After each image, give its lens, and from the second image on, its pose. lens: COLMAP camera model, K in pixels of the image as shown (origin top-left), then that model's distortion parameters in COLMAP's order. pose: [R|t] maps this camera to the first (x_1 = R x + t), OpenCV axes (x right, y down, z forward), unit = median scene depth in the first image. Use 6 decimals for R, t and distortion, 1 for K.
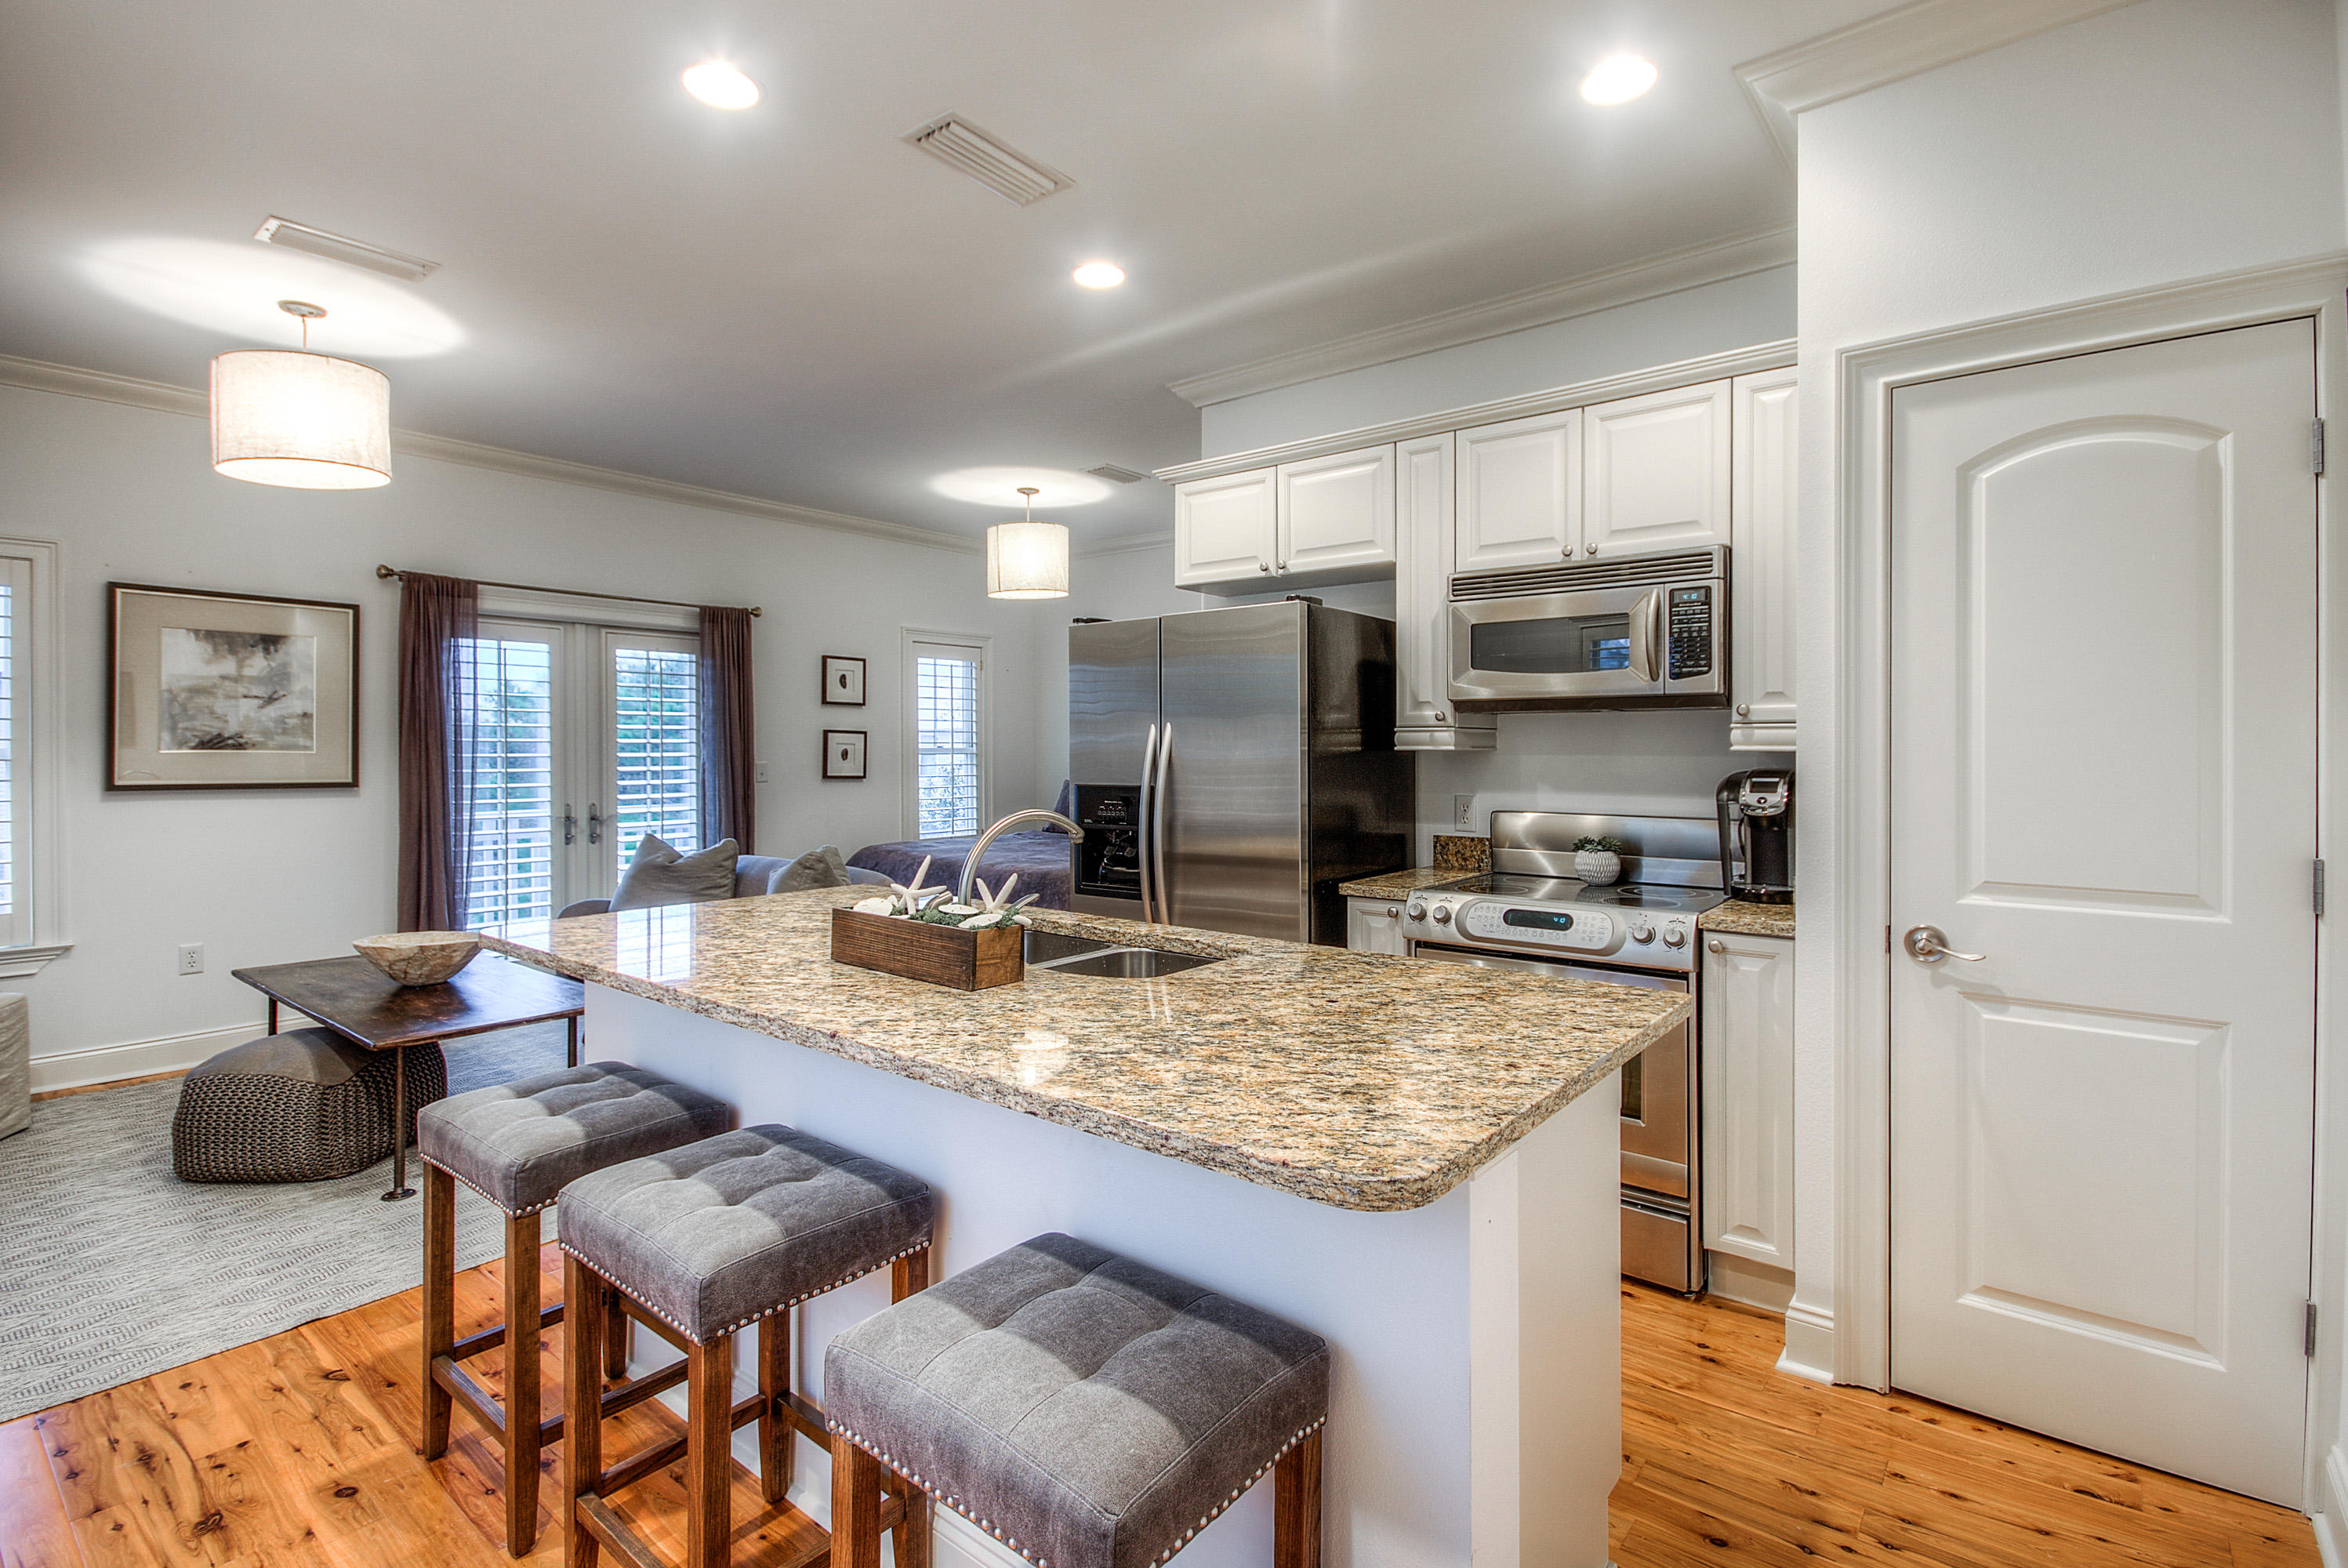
lens RADIAL K [[1080.3, 0, 1174.3], [0, 1080.3, 758.7], [0, 0, 1]] dist [-0.004340, -0.005170]
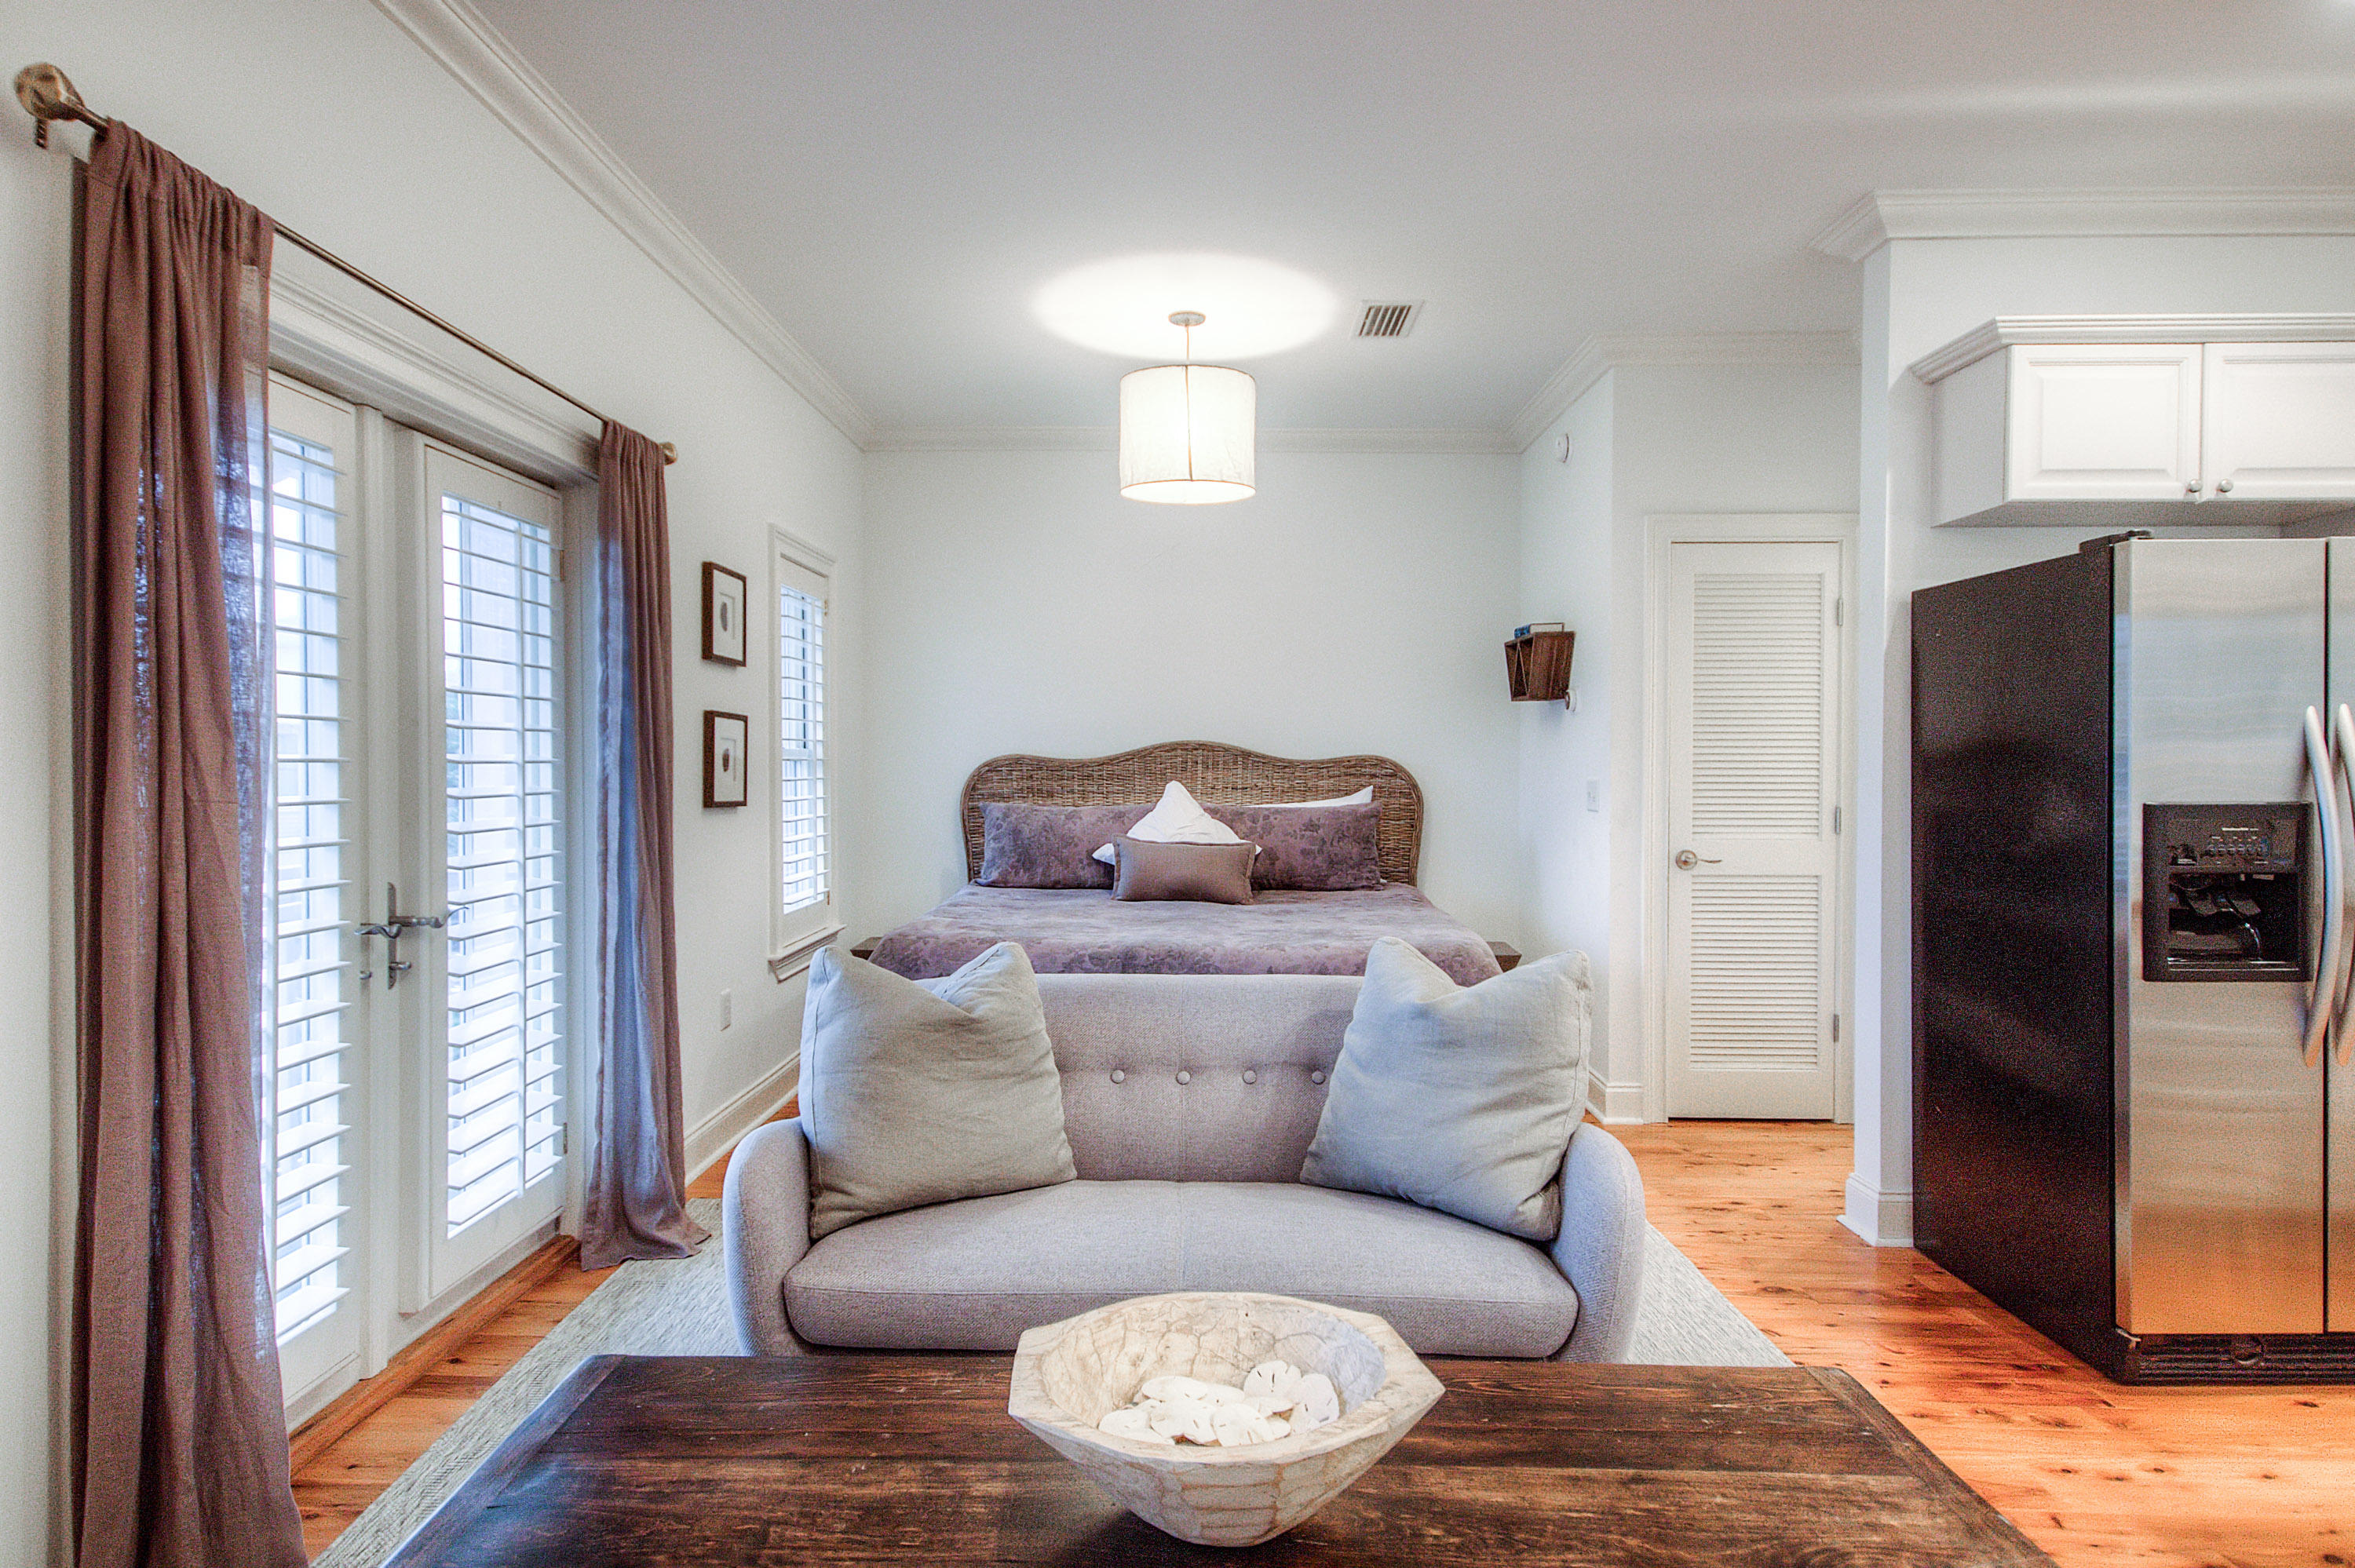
lens RADIAL K [[1249.6, 0, 1170.6], [0, 1249.6, 783.7], [0, 0, 1]] dist [0.001739, 0.002356]
pose [[0.799777, -0.012299, 0.600171, -0.702101], [0.006612, 0.999910, 0.011680, 0.002690], [-0.600261, -0.005373, 0.799786, 0.566601]]
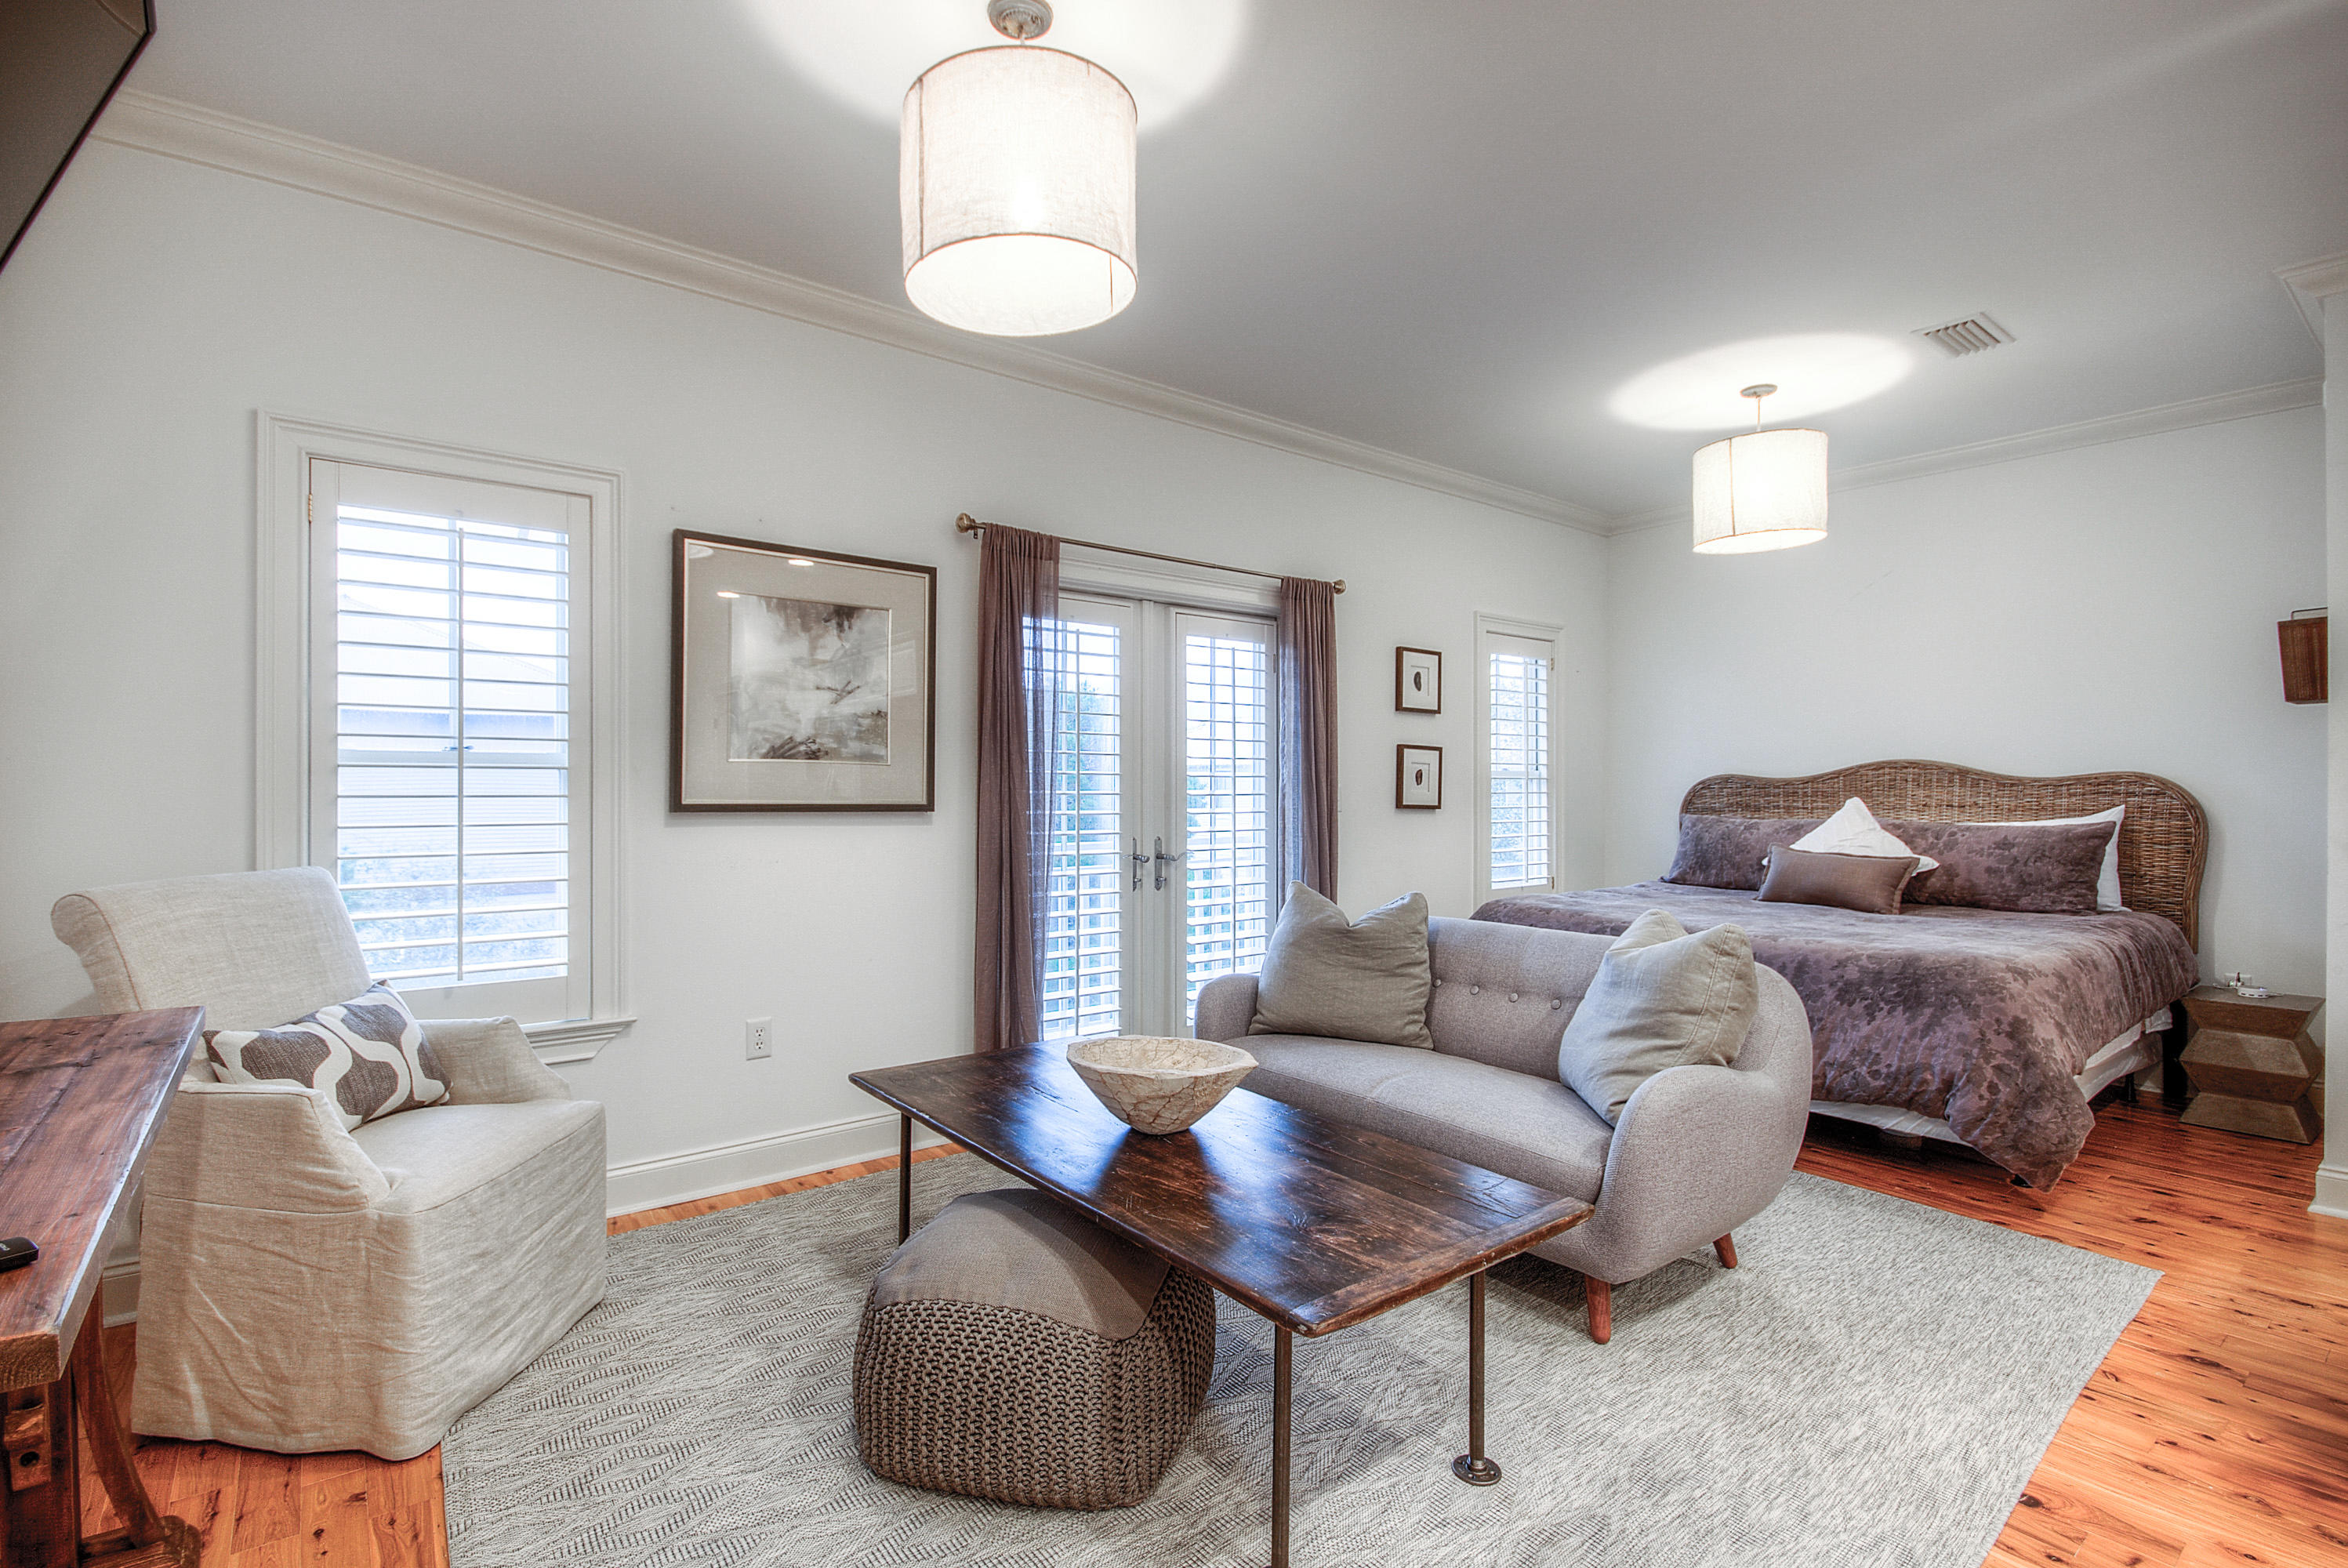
lens RADIAL K [[1080.3, 0, 1177.4], [0, 1080.3, 796.2], [0, 0, 1]] dist [-0.004340, -0.005170]
pose [[0.971835, 0.003507, -0.235638, -0.414443], [-0.003845, 0.999992, -0.000975, 0.015896], [0.235633, 0.001854, 0.971840, 0.307038]]
